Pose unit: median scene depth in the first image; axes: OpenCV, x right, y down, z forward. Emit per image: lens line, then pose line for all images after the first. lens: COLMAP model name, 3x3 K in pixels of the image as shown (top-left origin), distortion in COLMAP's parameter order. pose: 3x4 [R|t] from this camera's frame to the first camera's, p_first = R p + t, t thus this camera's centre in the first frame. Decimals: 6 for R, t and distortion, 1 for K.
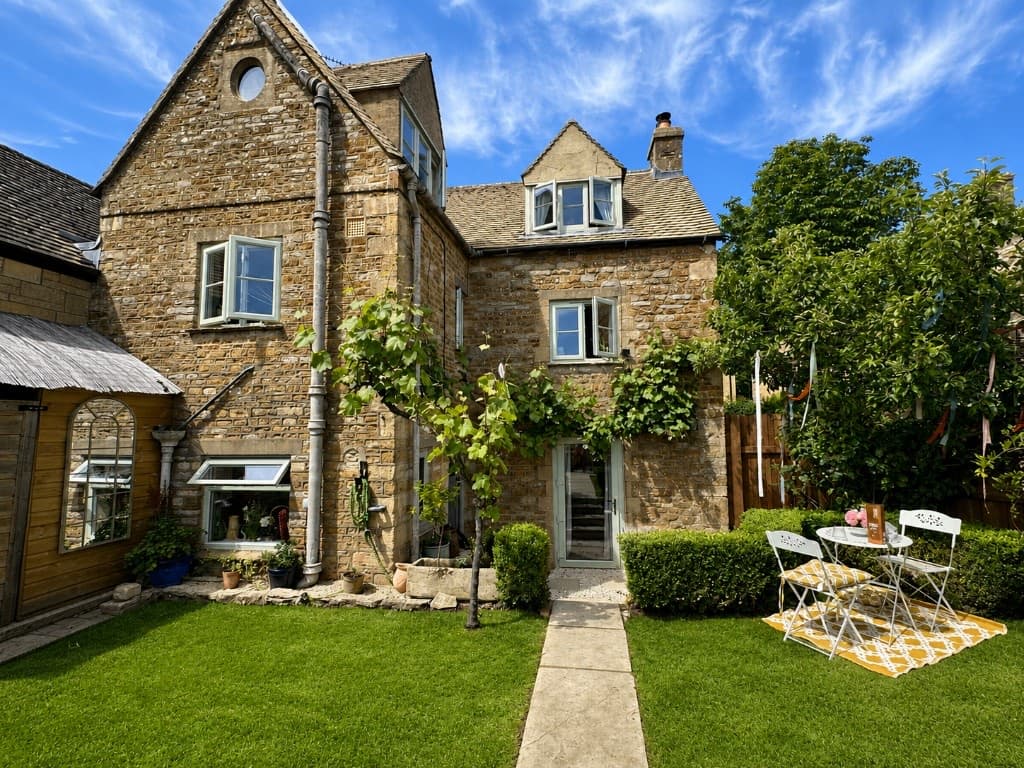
lens RADIAL K [[474.2, 0, 549.1], [0, 474.2, 385.3], [0, 0, 1]] dist [0.000712, -0.000326]
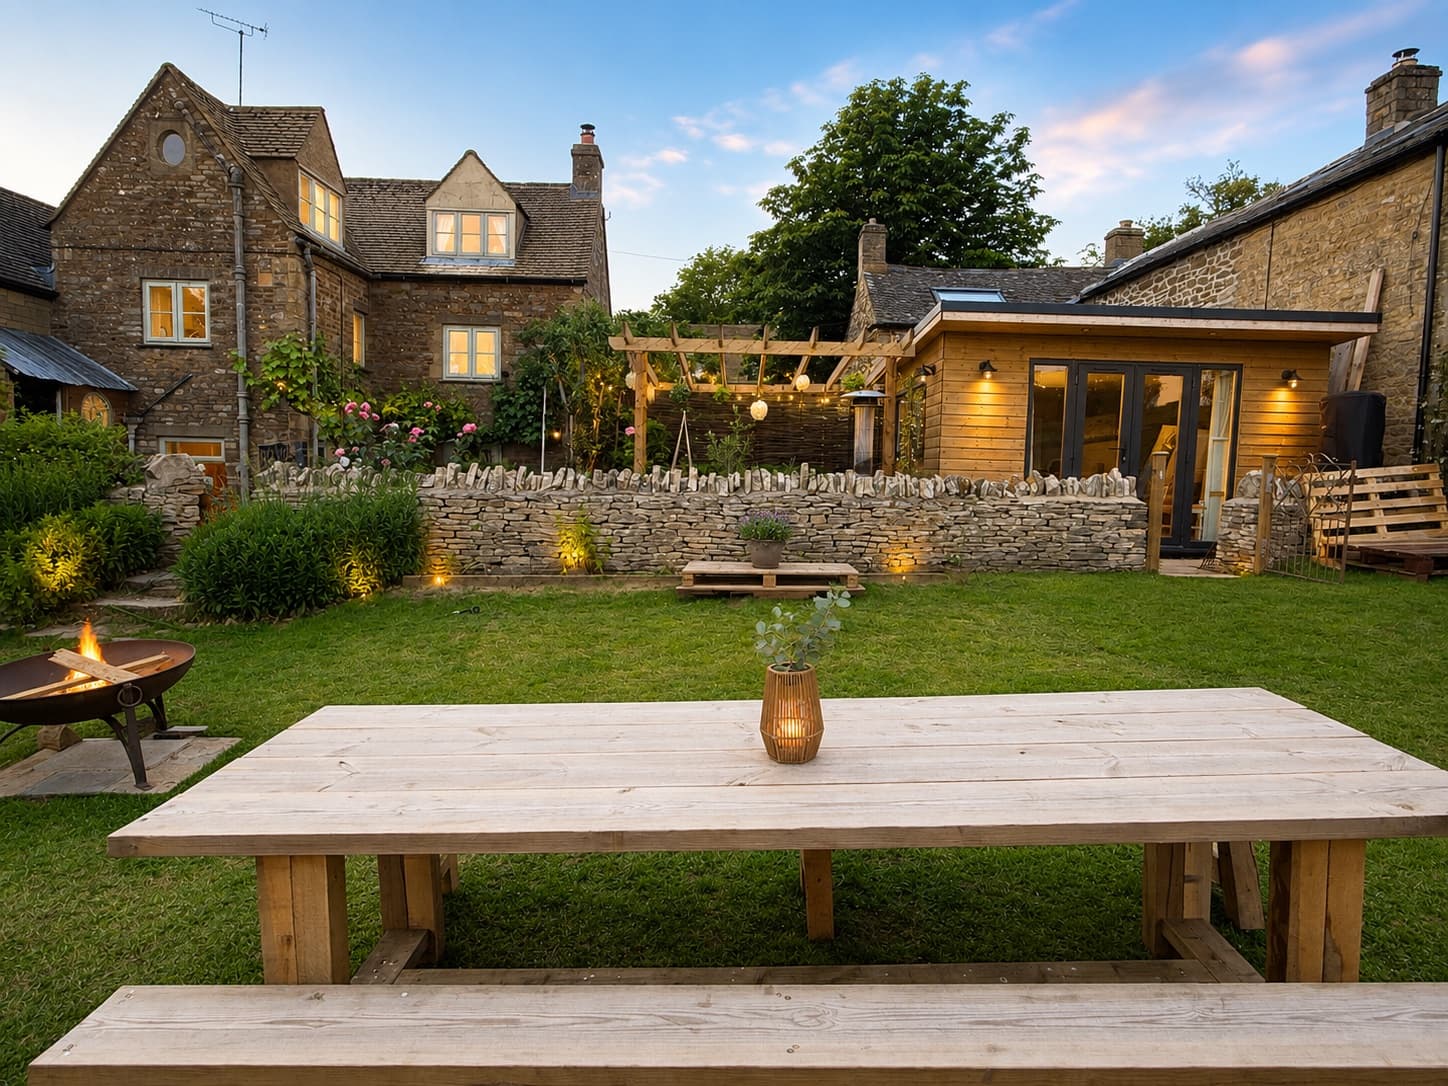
lens RADIAL K [[914.1, 0, 776.6], [0, 914.1, 546.5], [0, 0, 1]] dist [0.001792, -0.000112]
pose [[0.990185, 0.030782, 0.136334, 0.717212], [-0.052625, 0.985771, 0.159646, -0.059142], [-0.129480, -0.165254, 0.977715, -1.901705]]
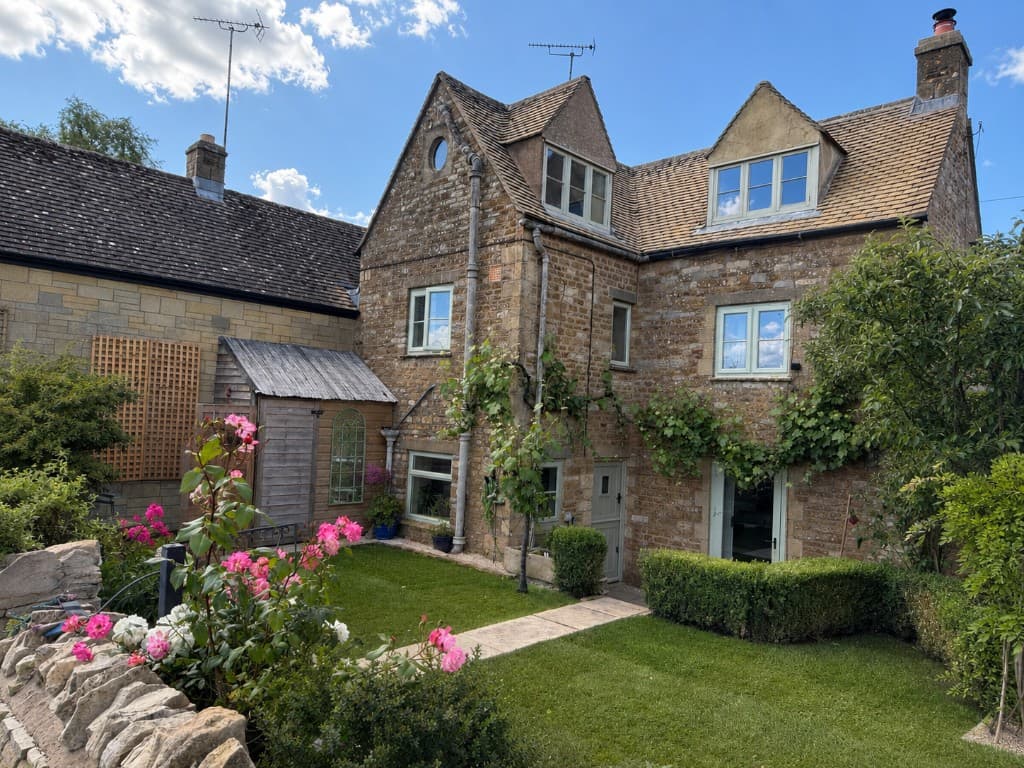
lens RADIAL K [[742.8, 0, 493.6], [0, 742.8, 388.7], [0, 0, 1]] dist [0.003809, -0.018297]
pose [[0.786086, 0.028564, -0.617456, 0.737267], [-0.005304, 0.999207, 0.039471, -0.106093], [0.618094, -0.027753, 0.785614, -0.488377]]
